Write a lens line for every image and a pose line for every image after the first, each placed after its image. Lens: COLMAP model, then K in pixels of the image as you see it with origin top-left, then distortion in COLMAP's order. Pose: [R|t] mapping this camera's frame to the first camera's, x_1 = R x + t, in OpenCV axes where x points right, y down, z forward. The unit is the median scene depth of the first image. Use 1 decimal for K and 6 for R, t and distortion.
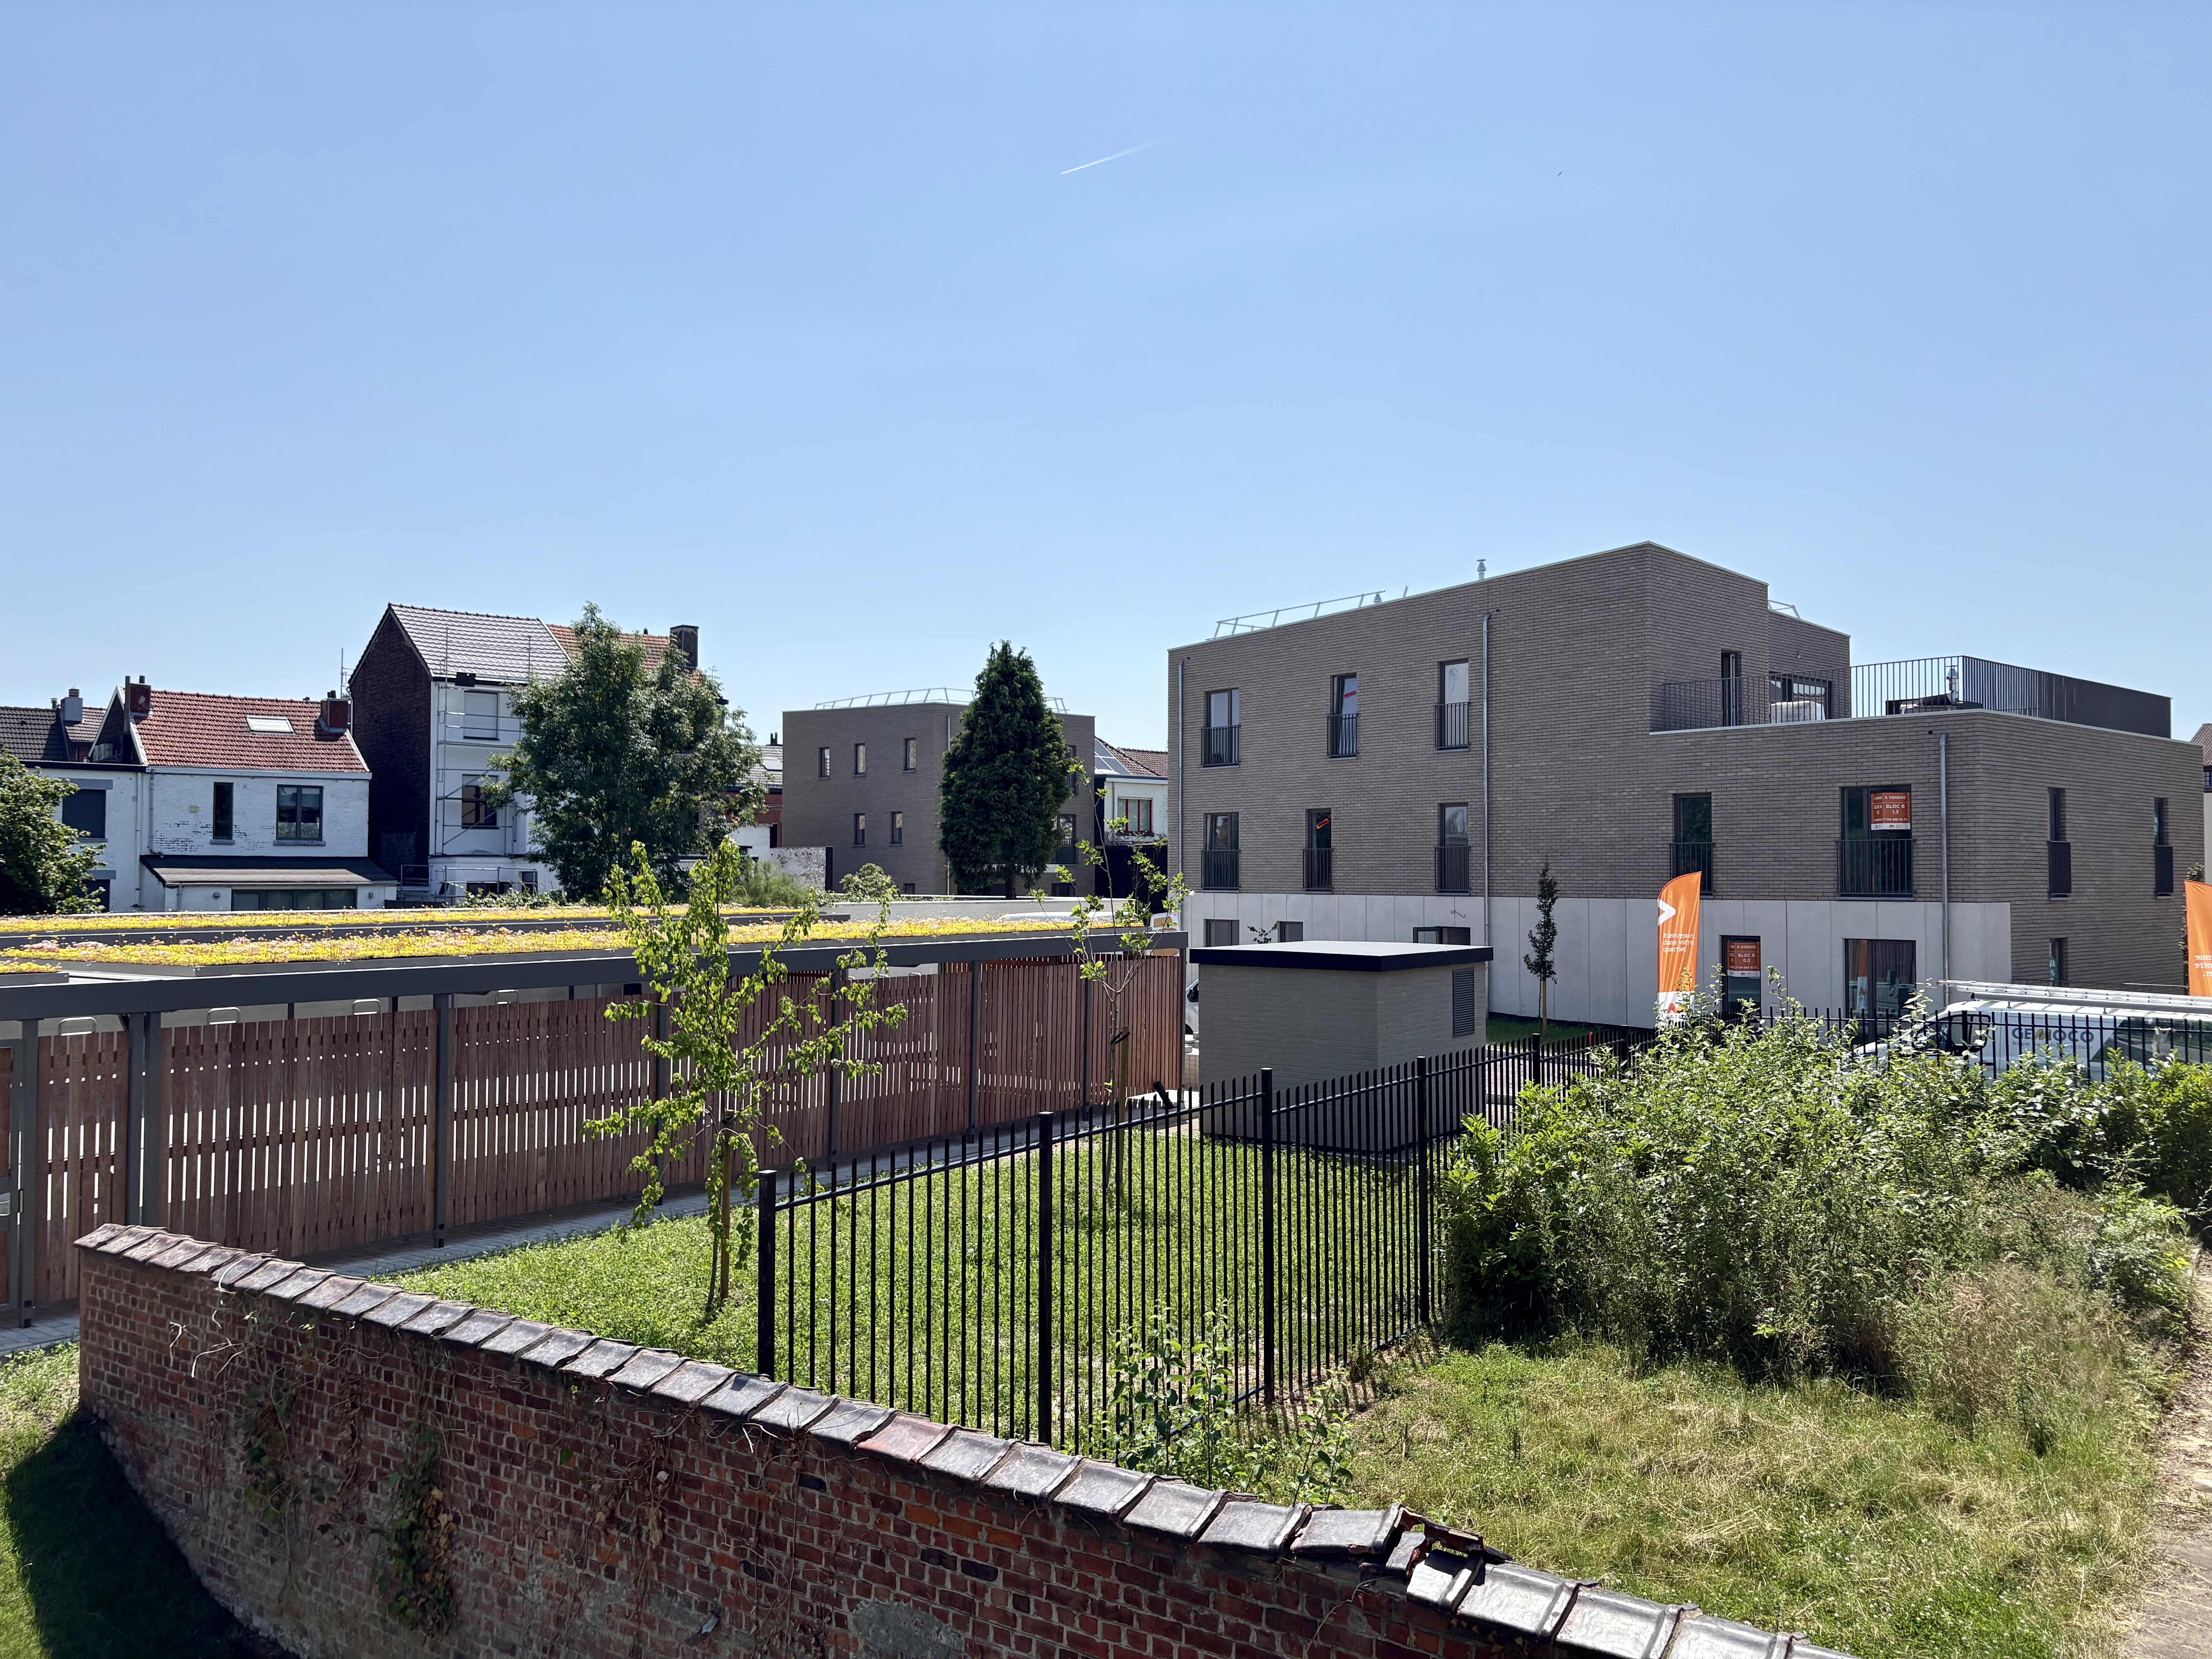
lens RADIAL K [[1650.8, 0, 1106.0], [0, 1650.8, 829.5], [0, 0, 1]] dist [0.067877, -0.083663]
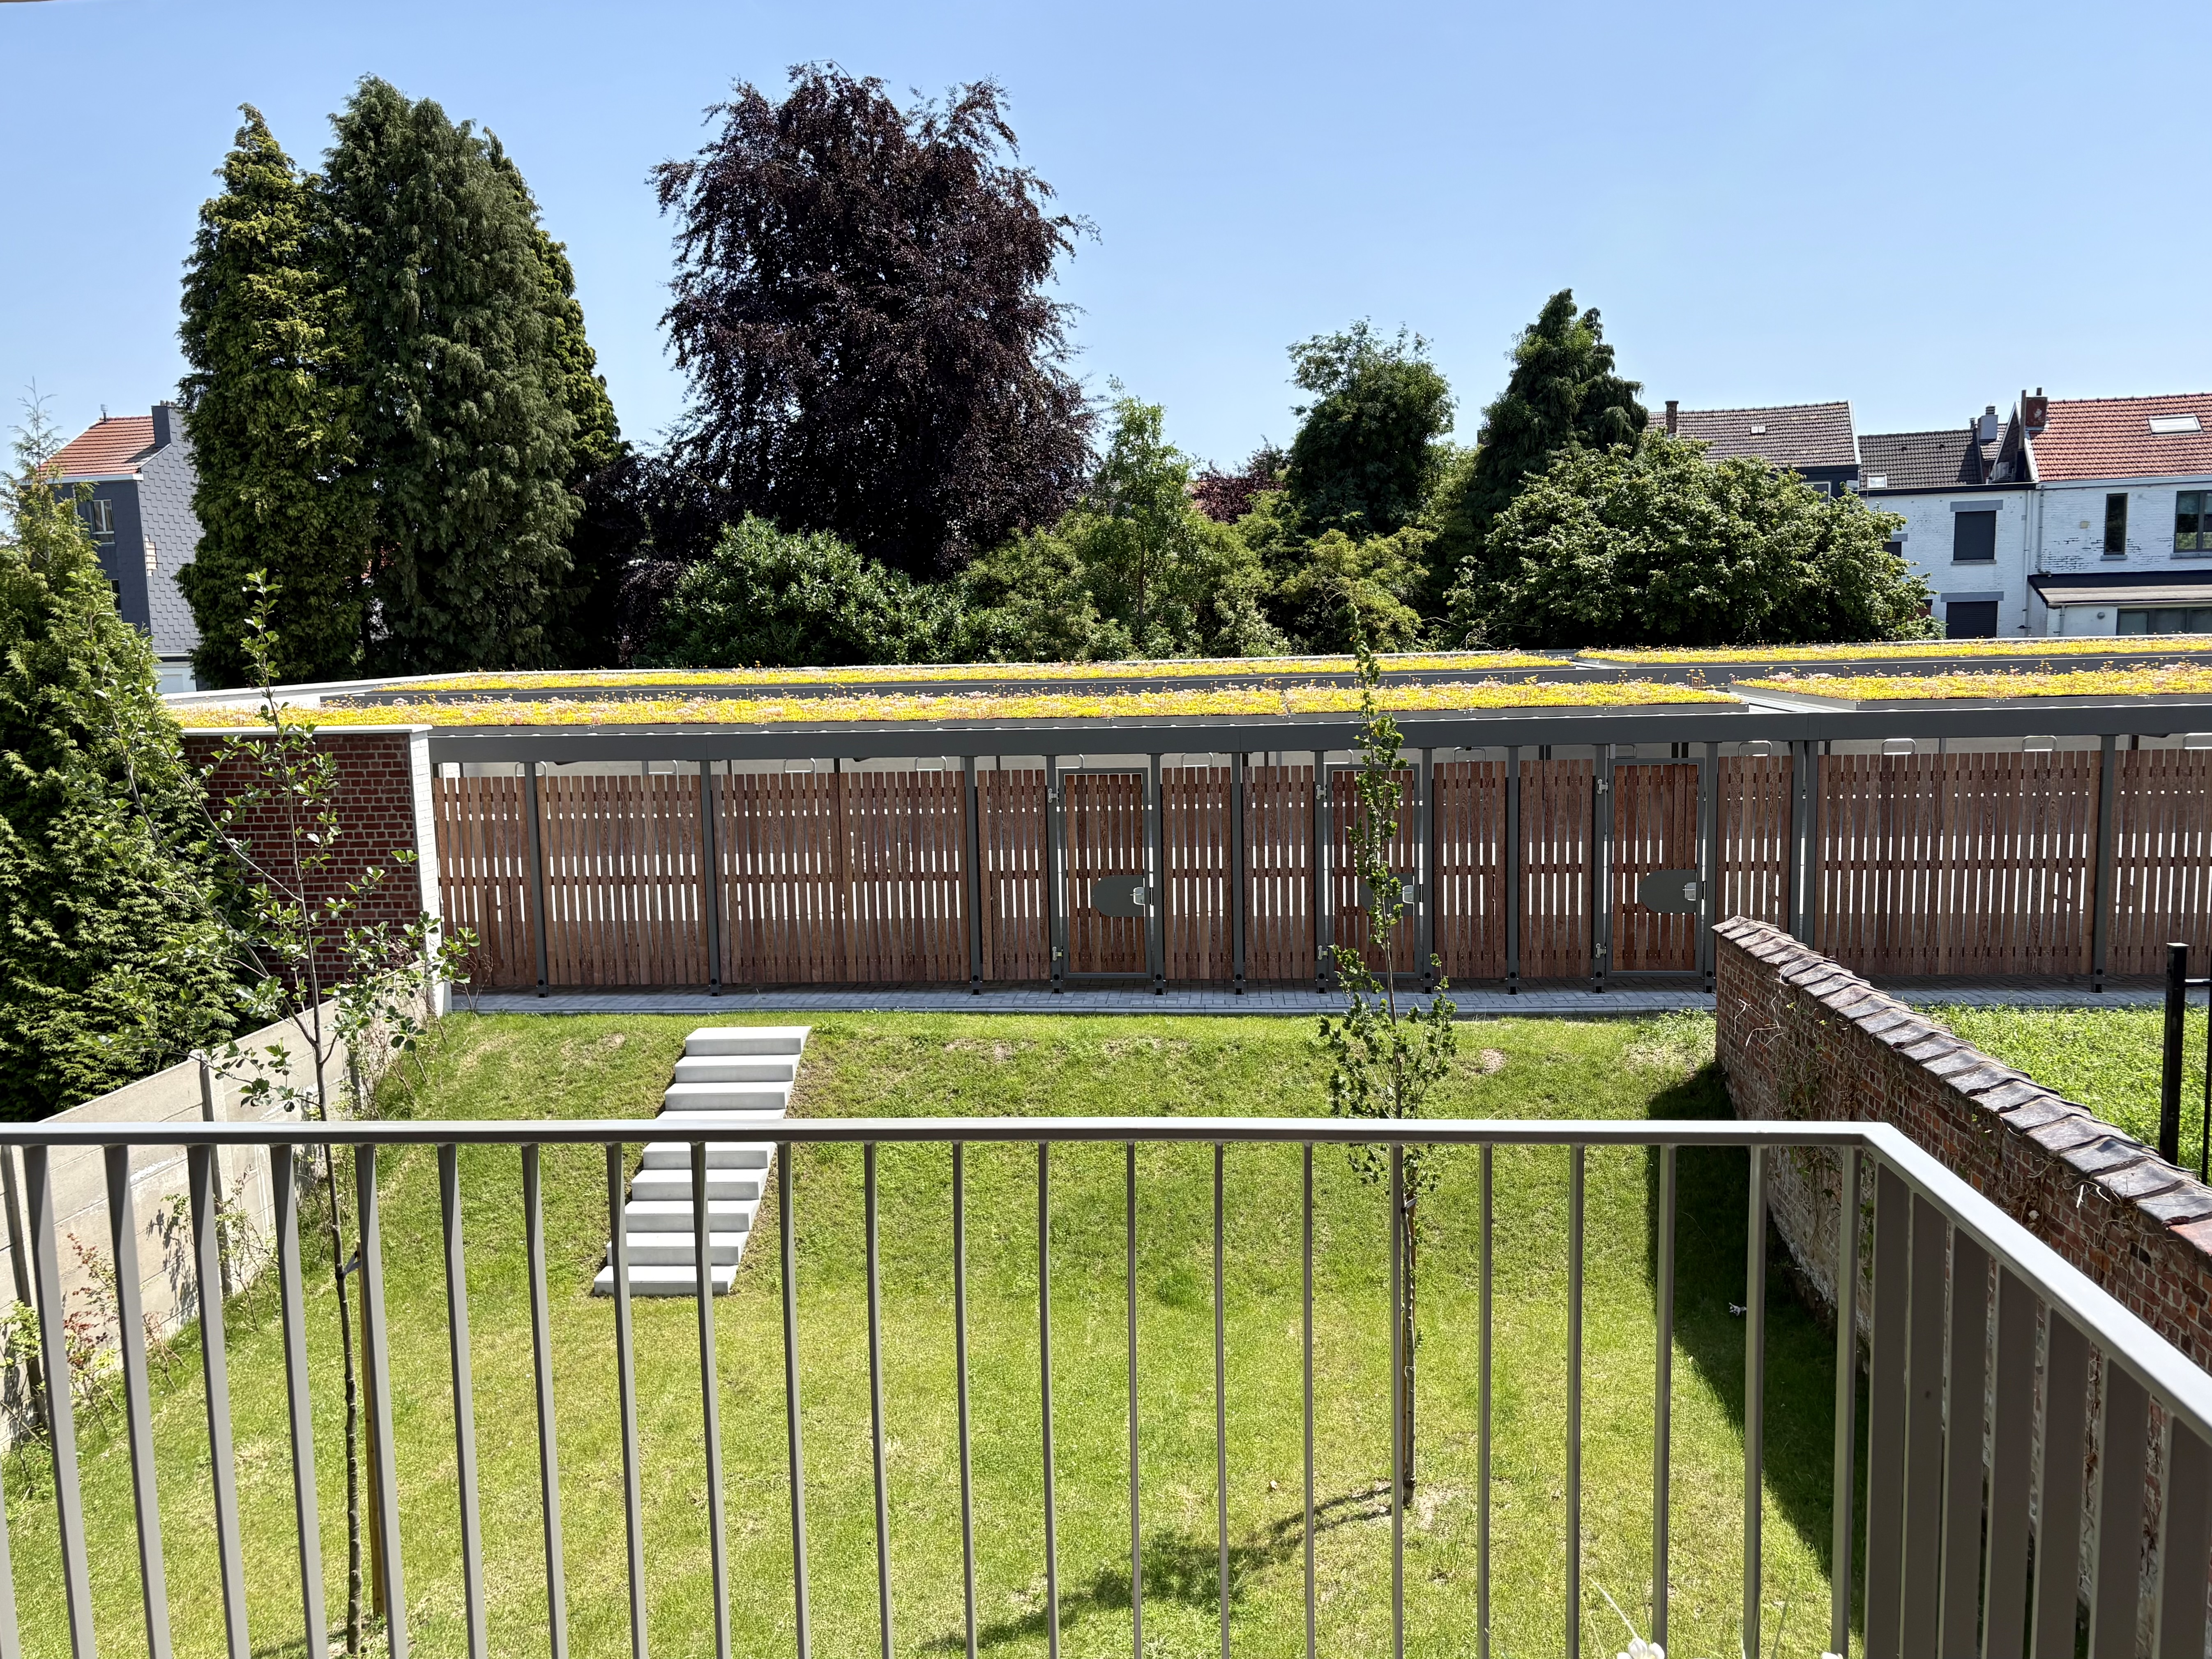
lens RADIAL K [[1760.8, 0, 1104.5], [0, 1760.8, 834.8], [0, 0, 1]] dist [0.008949, 0.004530]
pose [[0.508590, 0.091828, -0.856098, 0.181406], [0.051343, 0.989293, 0.136616, -0.013022], [0.859477, -0.113436, 0.498430, -0.009049]]
